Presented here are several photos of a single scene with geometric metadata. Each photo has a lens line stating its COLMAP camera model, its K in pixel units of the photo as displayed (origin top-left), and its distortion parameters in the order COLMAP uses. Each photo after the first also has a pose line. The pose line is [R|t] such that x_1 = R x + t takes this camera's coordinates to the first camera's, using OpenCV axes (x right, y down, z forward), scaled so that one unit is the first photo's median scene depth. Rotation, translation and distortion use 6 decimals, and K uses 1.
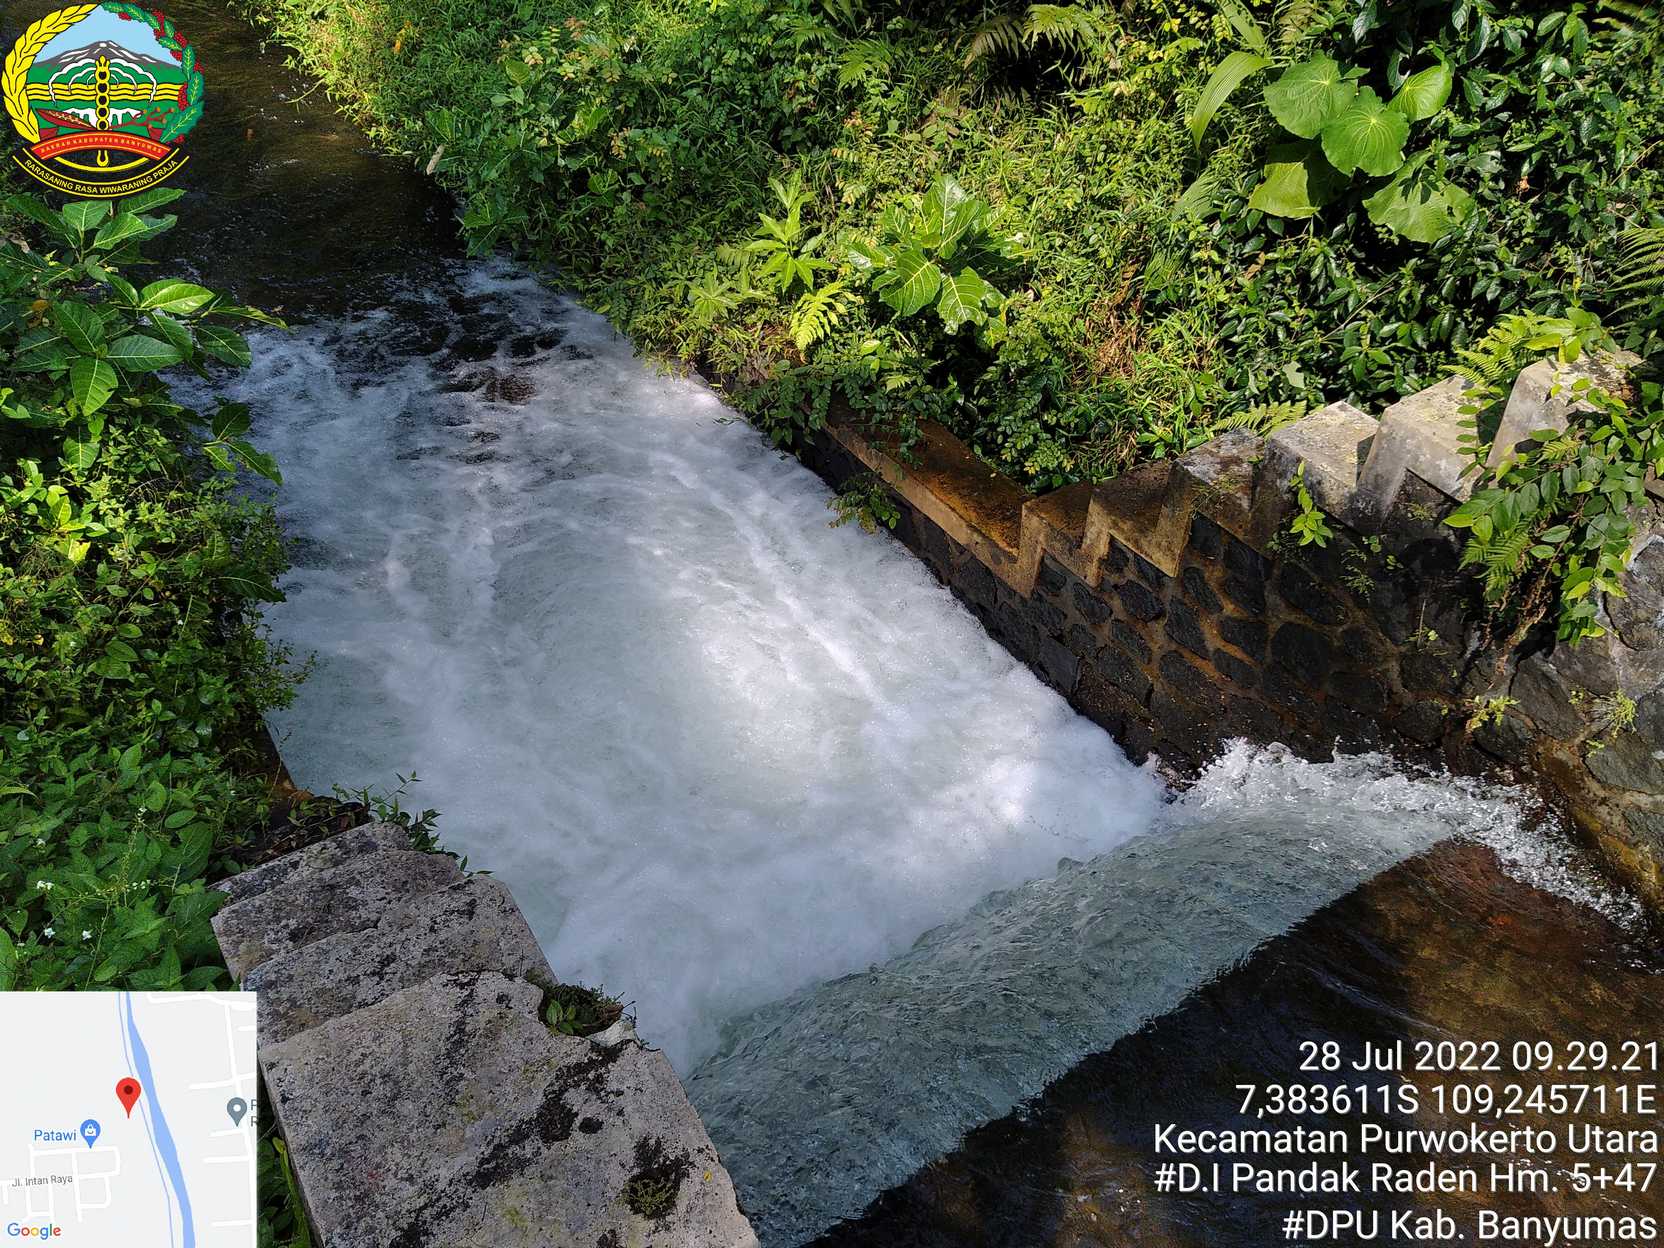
lens RADIAL K [[1405.2, 0, 832.0], [0, 1405.2, 624.0], [0, 0, 1]] dist [0.006107, -0.037366]
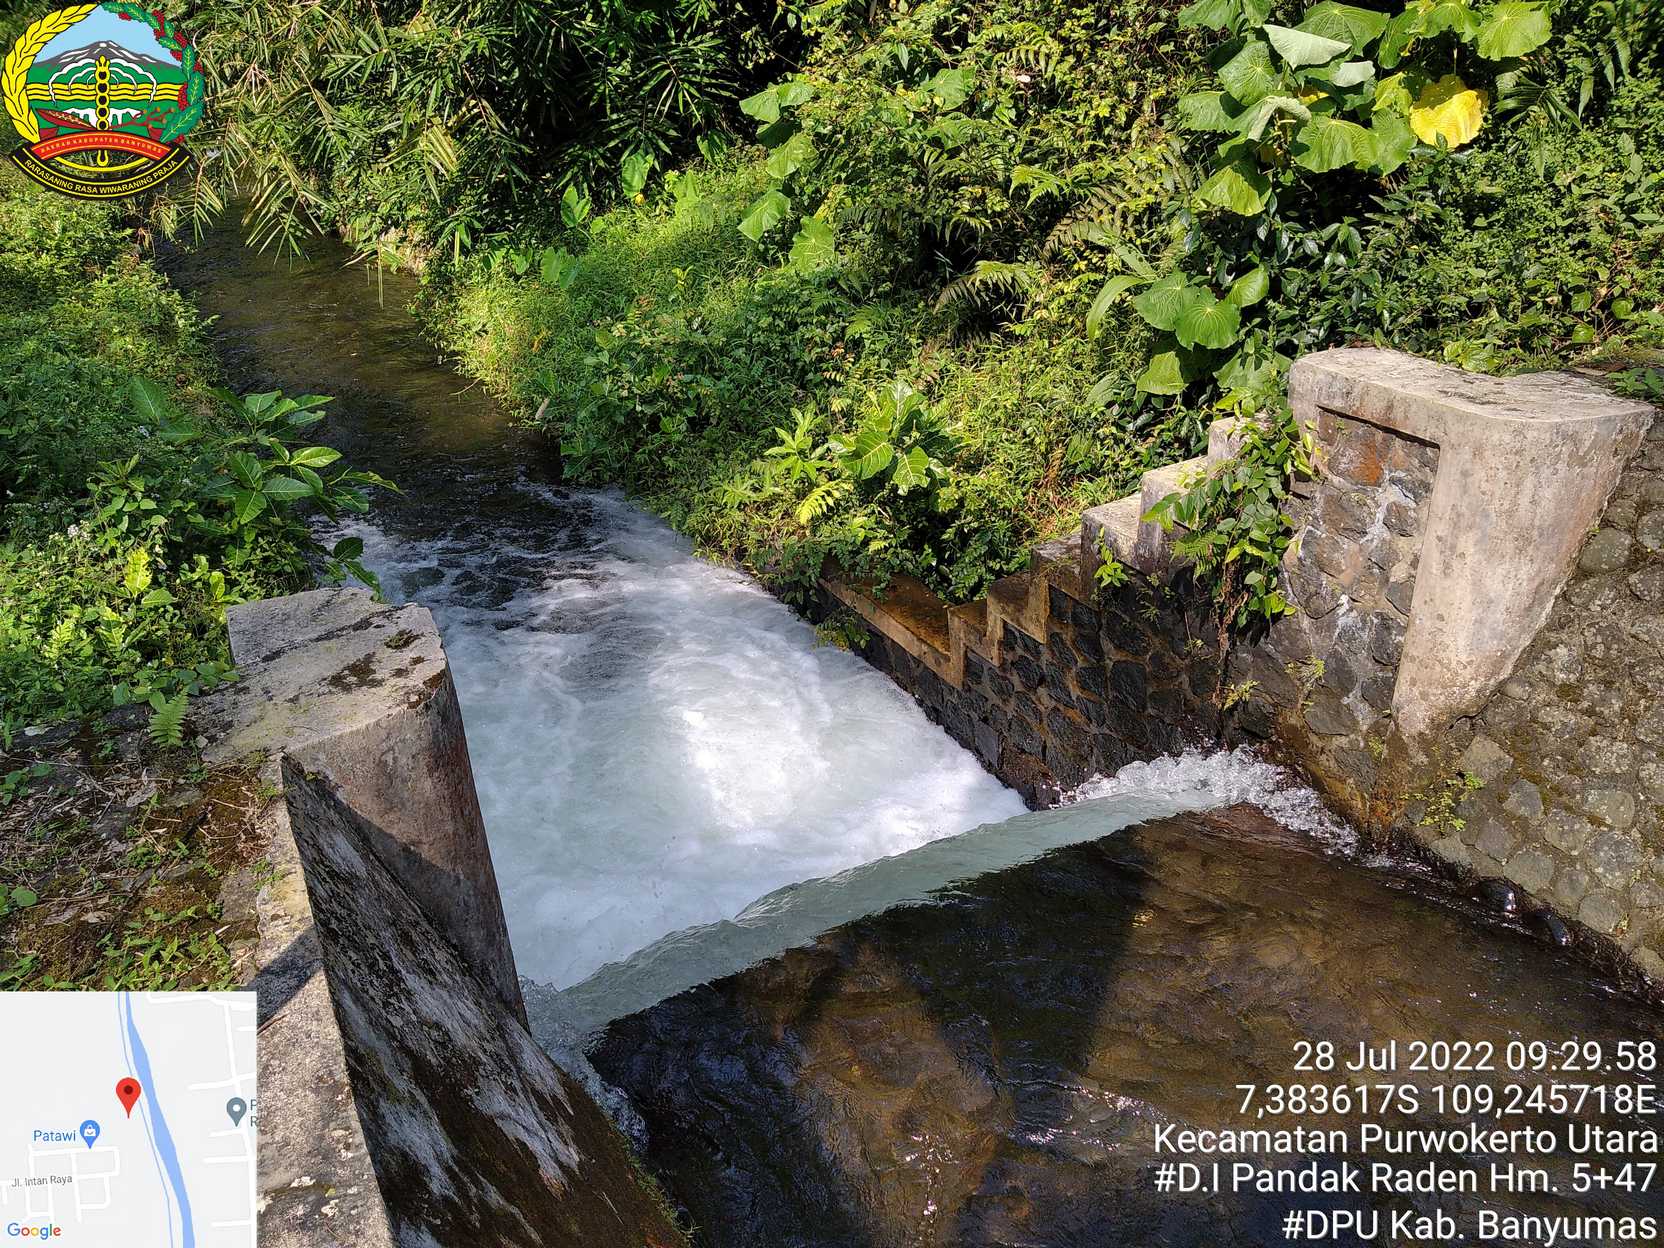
lens RADIAL K [[1407.1, 0, 832.0], [0, 1407.1, 624.0], [0, 0, 1]] dist [0.031457, -0.110203]
pose [[0.991381, -0.023678, -0.128855, 0.170242], [-0.007986, 0.970782, -0.239828, 0.199573], [0.130769, 0.238790, 0.962226, -0.192780]]
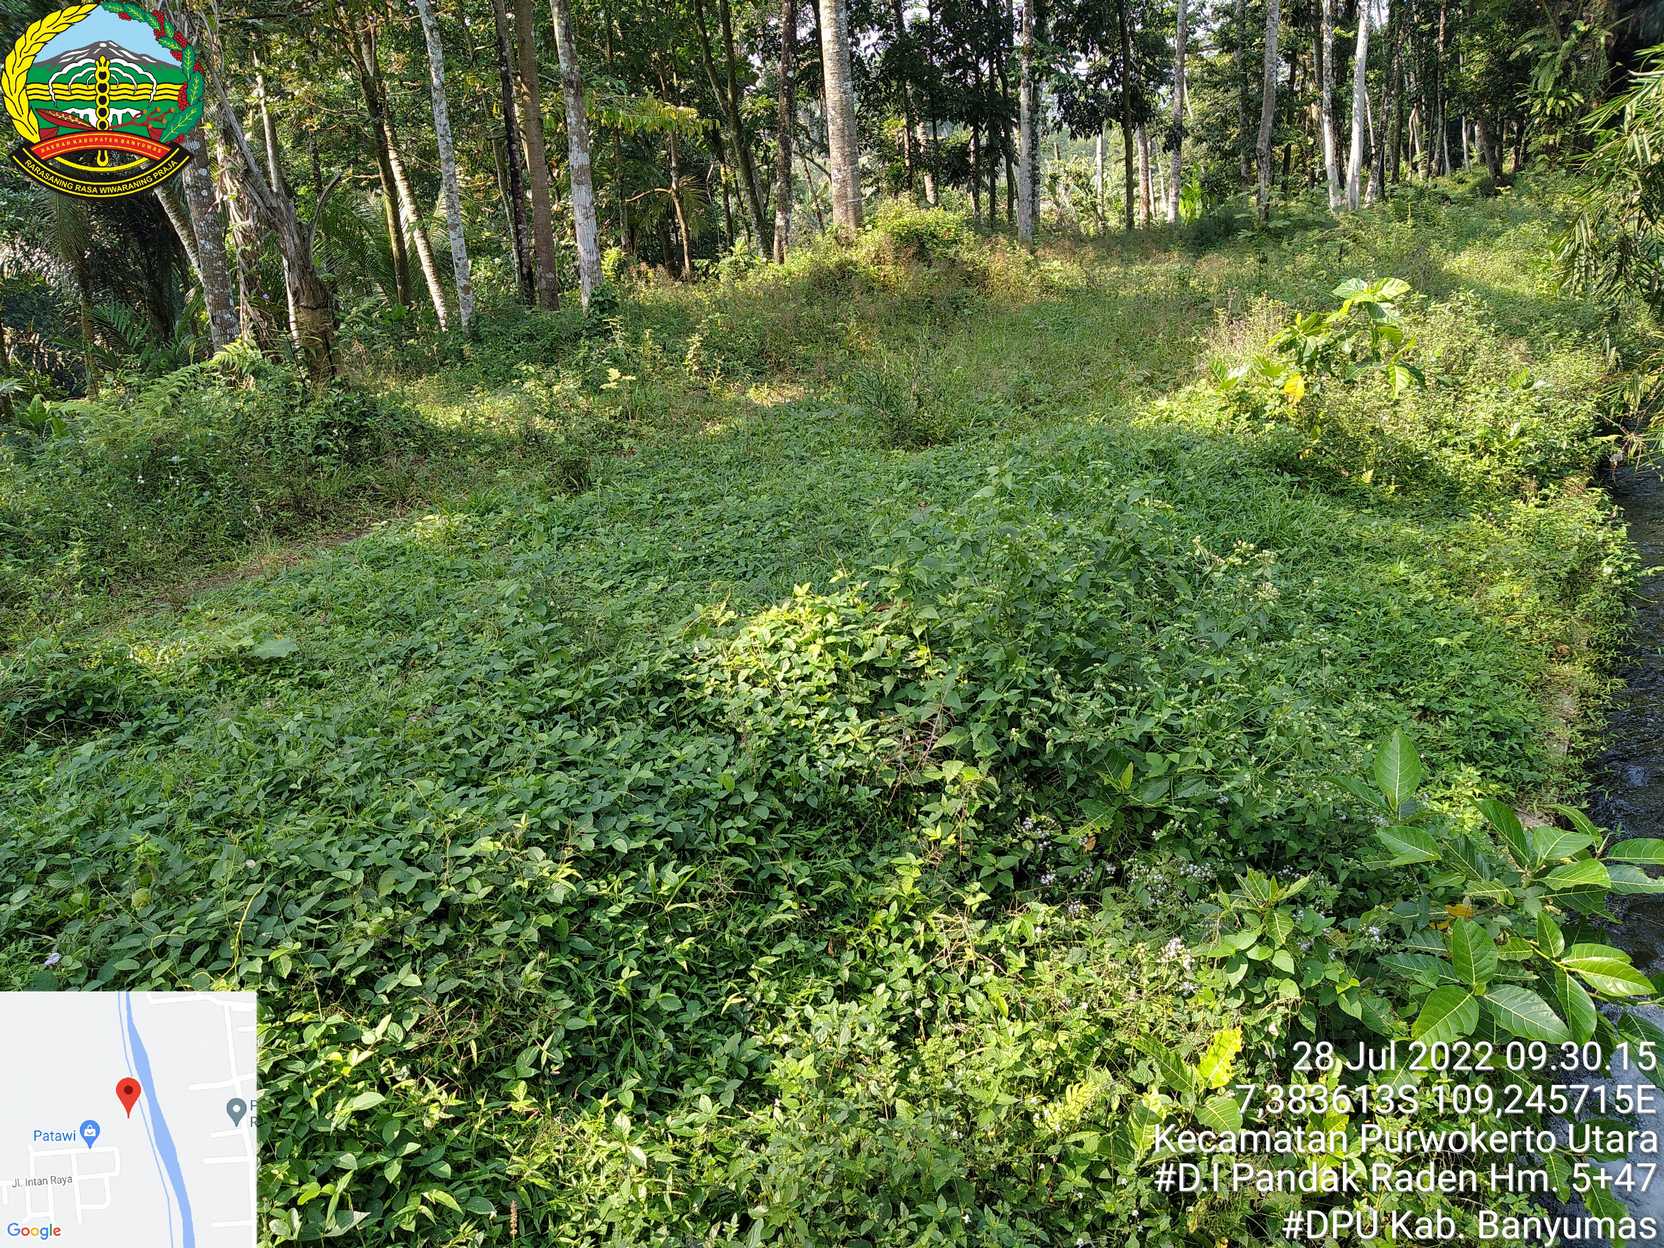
lens RADIAL K [[1407.1, 0, 832.0], [0, 1407.1, 624.0], [0, 0, 1]] dist [0.031457, -0.110203]
pose [[0.441374, 0.239397, -0.864800, -0.010459], [-0.553604, 0.831125, -0.052472, -0.083153], [0.706195, 0.501916, 0.499368, 0.137074]]
